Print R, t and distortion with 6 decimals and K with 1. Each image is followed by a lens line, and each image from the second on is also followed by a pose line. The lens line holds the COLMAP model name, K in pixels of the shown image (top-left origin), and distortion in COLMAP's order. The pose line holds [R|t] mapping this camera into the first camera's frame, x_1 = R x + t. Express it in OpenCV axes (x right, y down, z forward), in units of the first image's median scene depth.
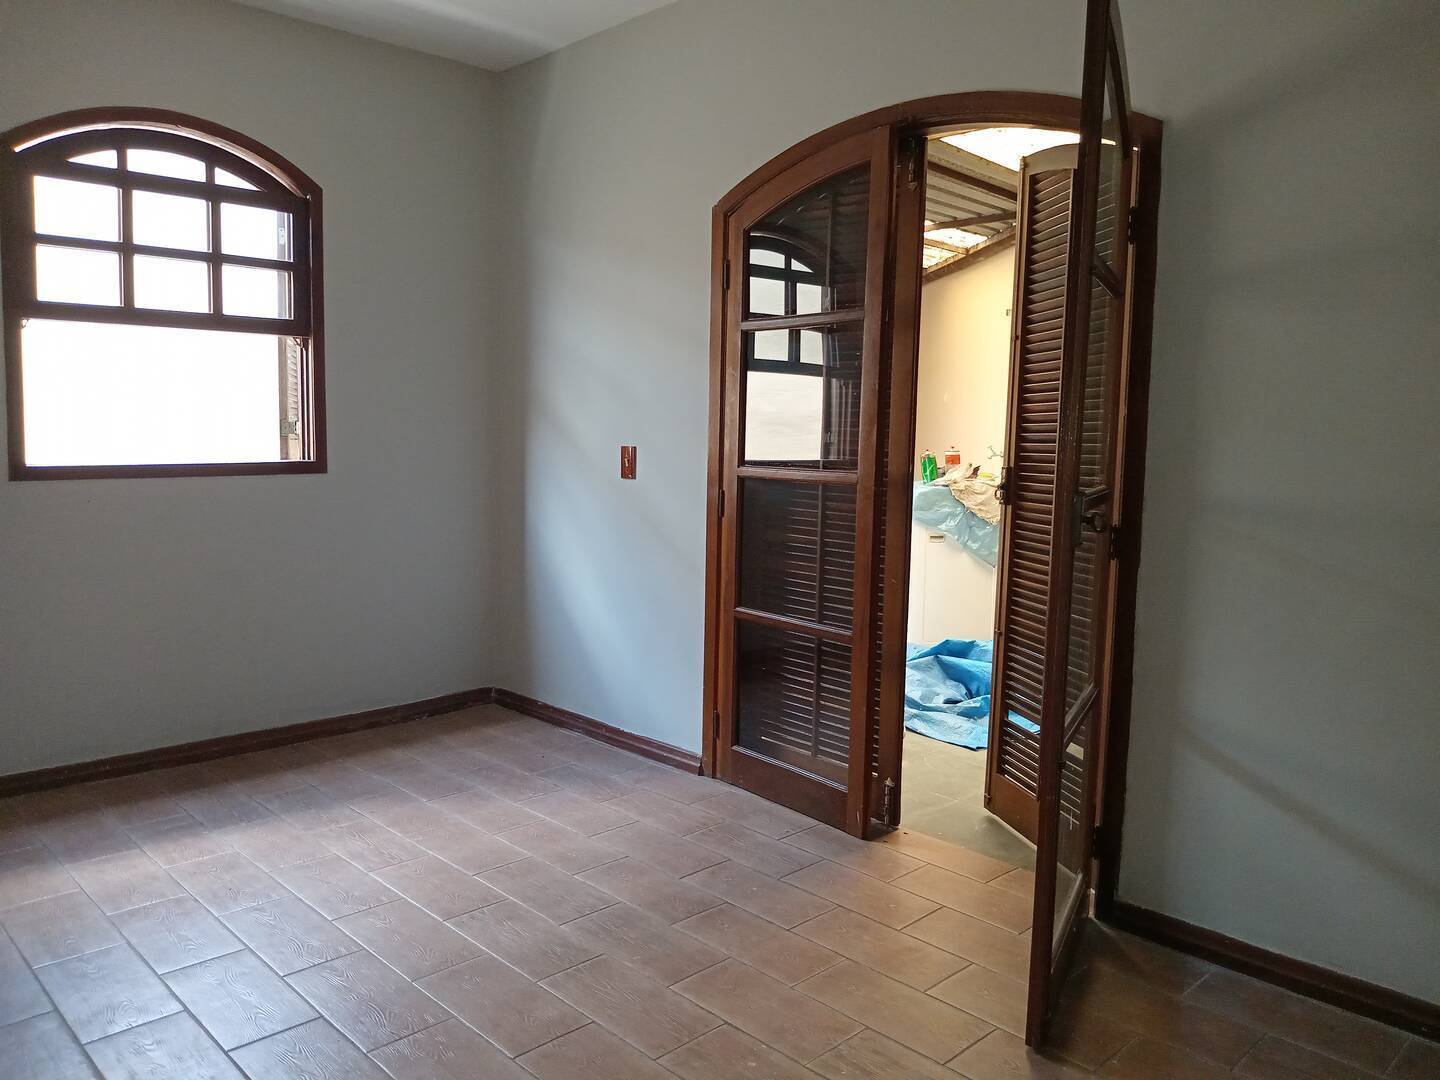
lens RADIAL K [[1079.5, 0, 714.8], [0, 1079.5, 533.0], [0, 0, 1]] dist [0.049835, -0.096138]
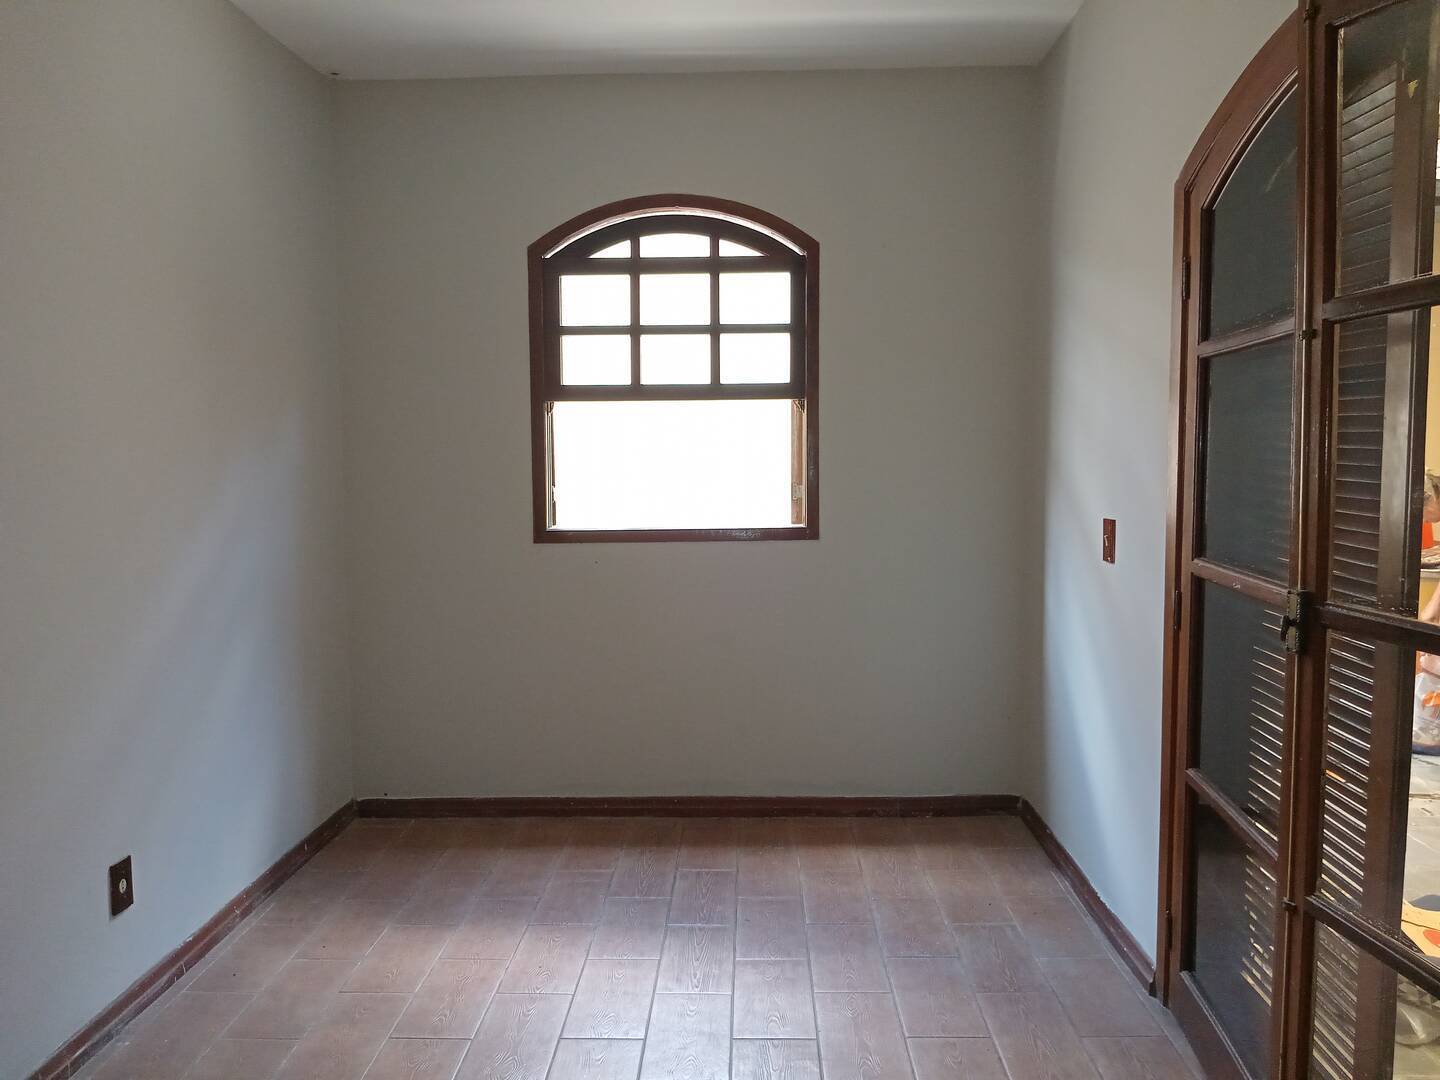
lens RADIAL K [[1079.5, 0, 723.1], [0, 1079.5, 538.4], [0, 0, 1]] dist [0.049835, -0.096138]
pose [[0.703835, 0.034065, -0.709546, 0.275080], [-0.049420, 0.998778, -0.001071, -0.055498], [0.708642, 0.035819, 0.704658, 0.294700]]
